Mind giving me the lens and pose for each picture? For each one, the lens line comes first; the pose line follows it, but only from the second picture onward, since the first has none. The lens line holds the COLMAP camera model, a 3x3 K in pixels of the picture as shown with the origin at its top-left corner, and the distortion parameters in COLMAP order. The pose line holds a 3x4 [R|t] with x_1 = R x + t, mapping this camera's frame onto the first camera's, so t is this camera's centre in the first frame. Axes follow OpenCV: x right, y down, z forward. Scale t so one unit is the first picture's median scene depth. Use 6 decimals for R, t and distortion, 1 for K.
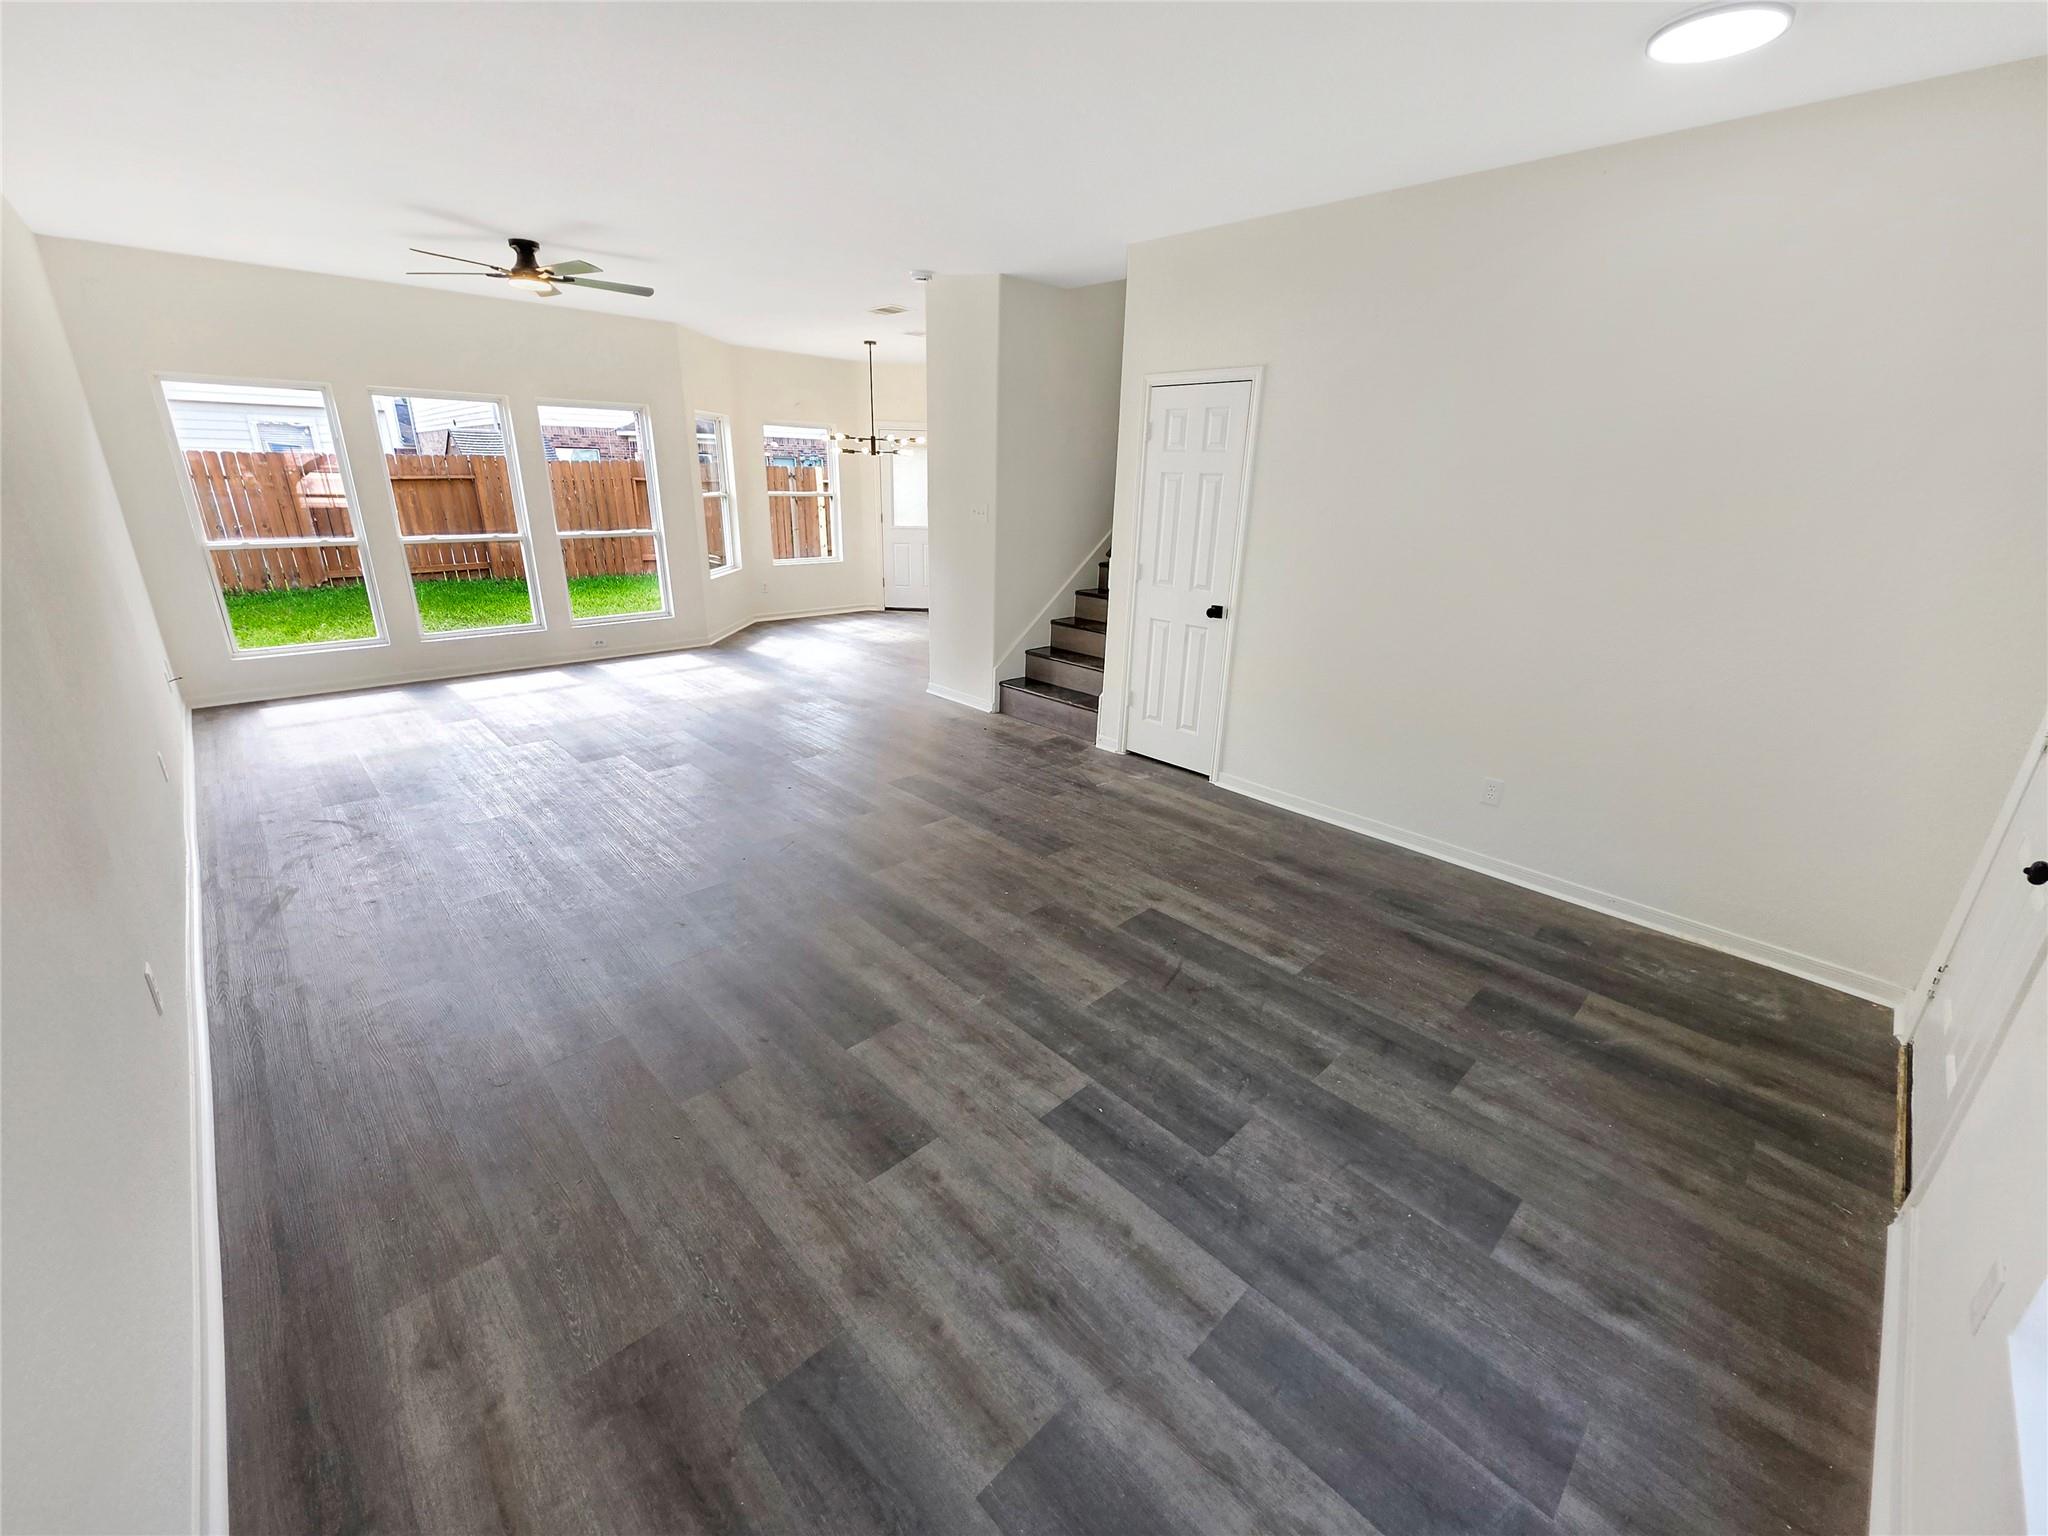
lens RADIAL K [[822.5, 0, 1024.9], [0, 822.5, 758.7], [0, 0, 1]] dist [-0.000523, -0.000183]
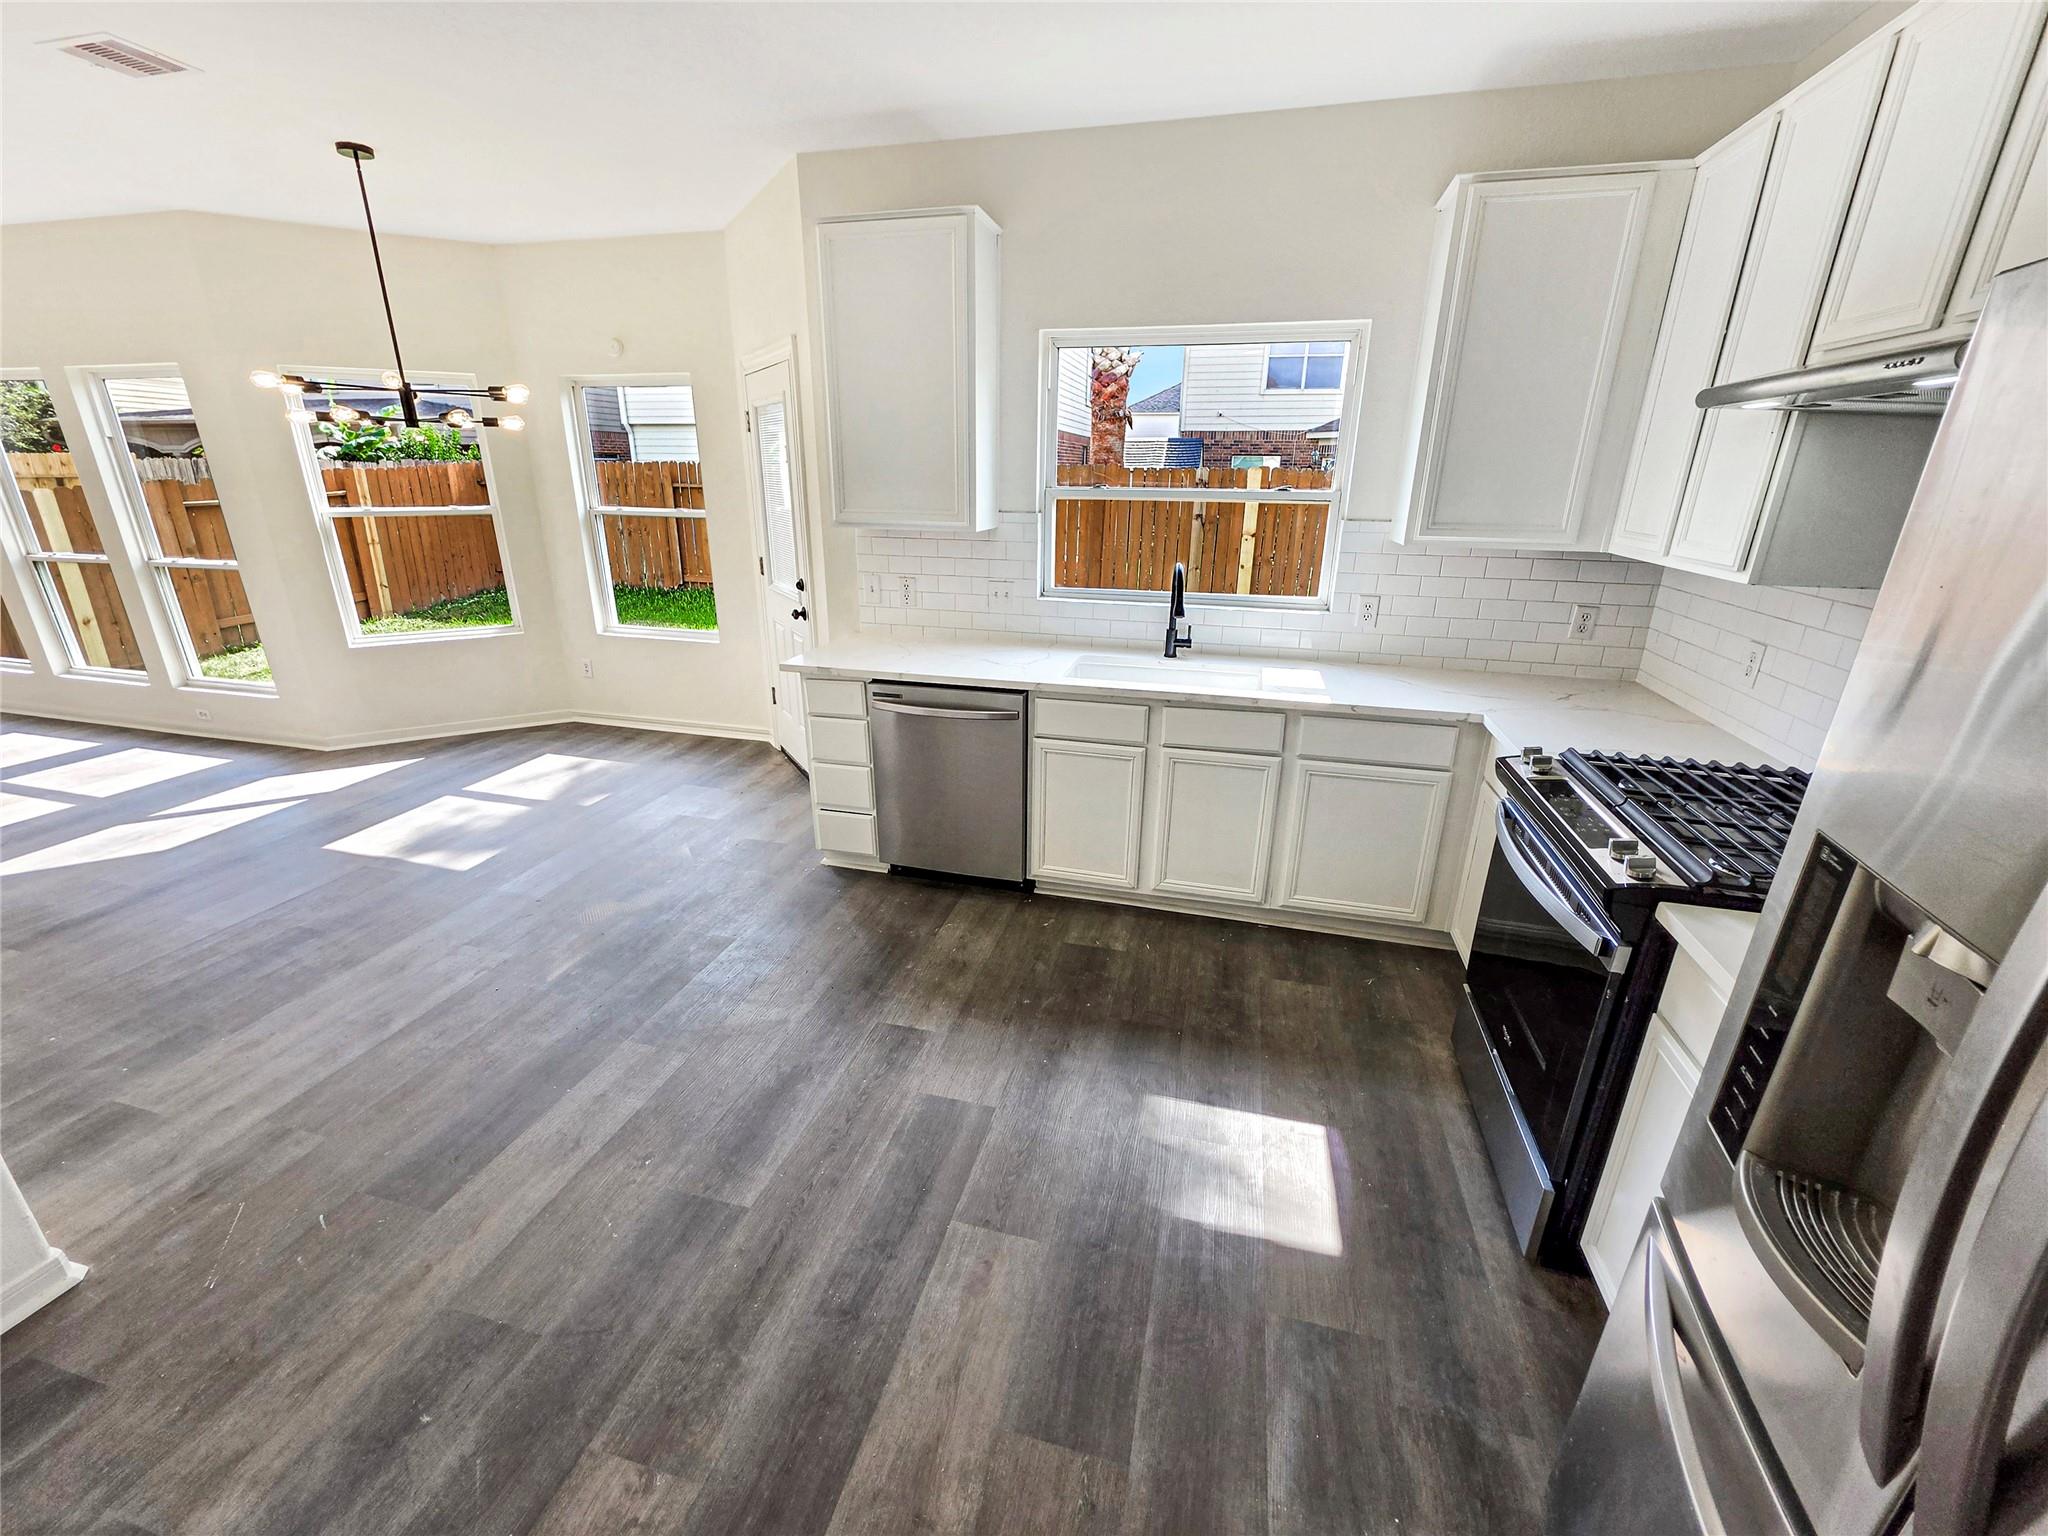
lens RADIAL K [[850.5, 0, 1024.0], [0, 850.5, 768.0], [0, 0, 1]] dist [-0.002225, -0.000323]
pose [[0.513153, 0.273008, -0.813720, 1.483753], [-0.285189, 0.948433, 0.138358, -1.316676], [0.809531, 0.161065, 0.564550, 3.849245]]
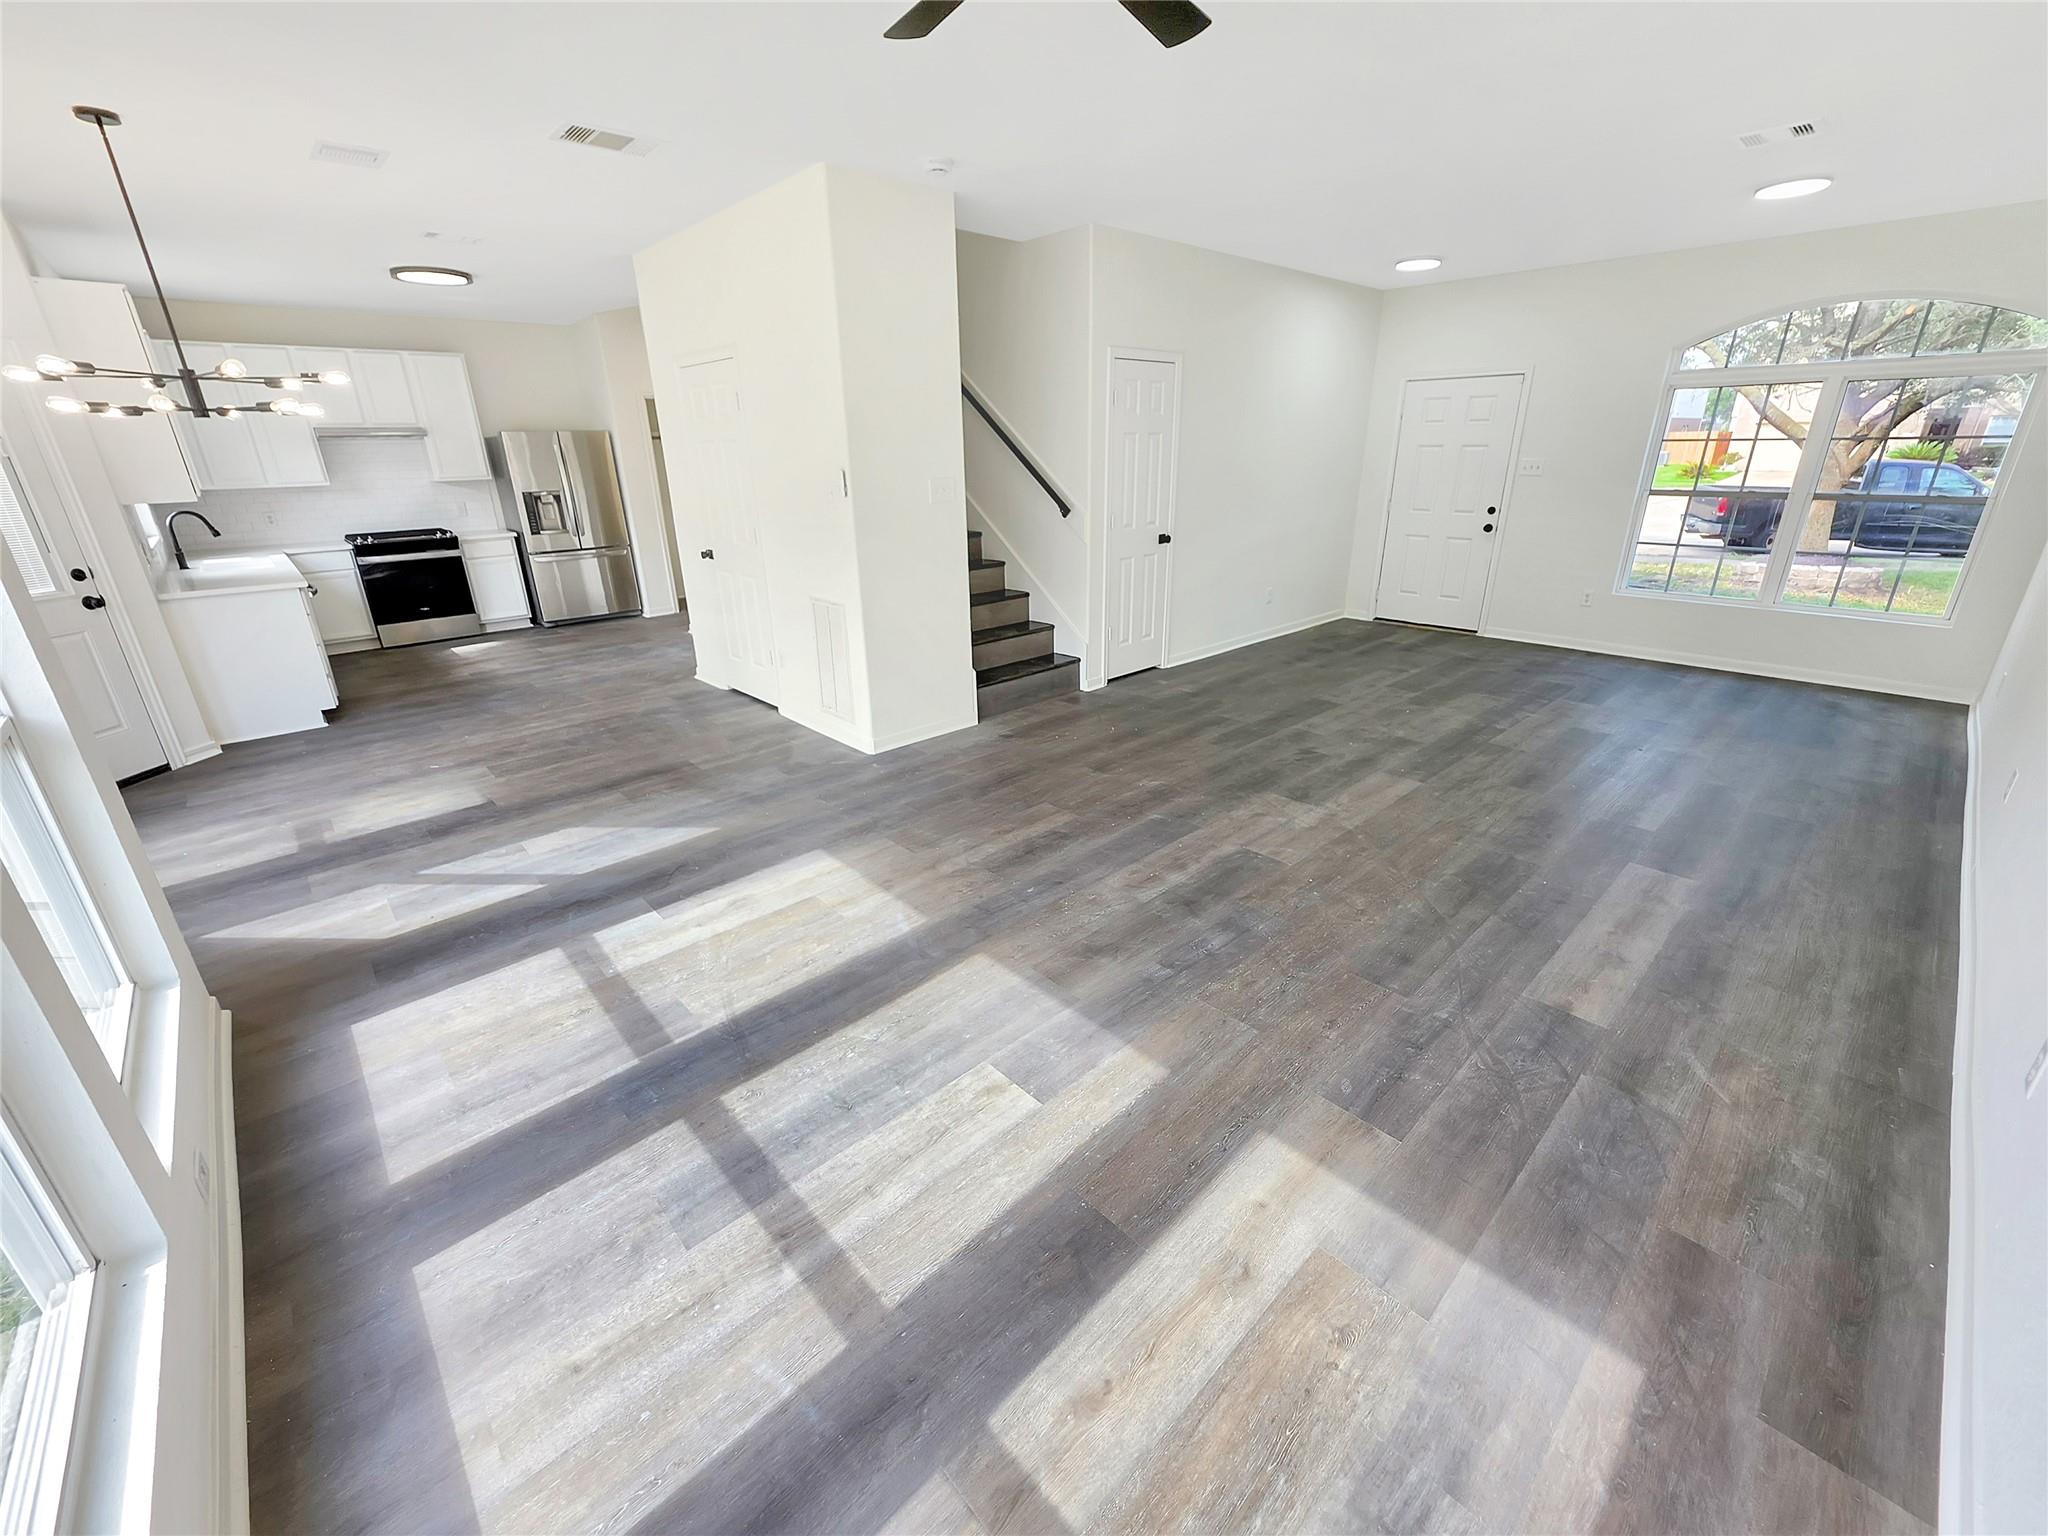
lens RADIAL K [[810.7, 0, 989.2], [0, 810.7, 782.0], [0, 0, 1]] dist [-0.001465, -0.000338]
pose [[0.041223, -0.401868, 0.914769, -2.272218], [0.346187, 0.864580, 0.364219, -0.829770], [-0.937259, 0.301667, 0.174762, 2.289560]]
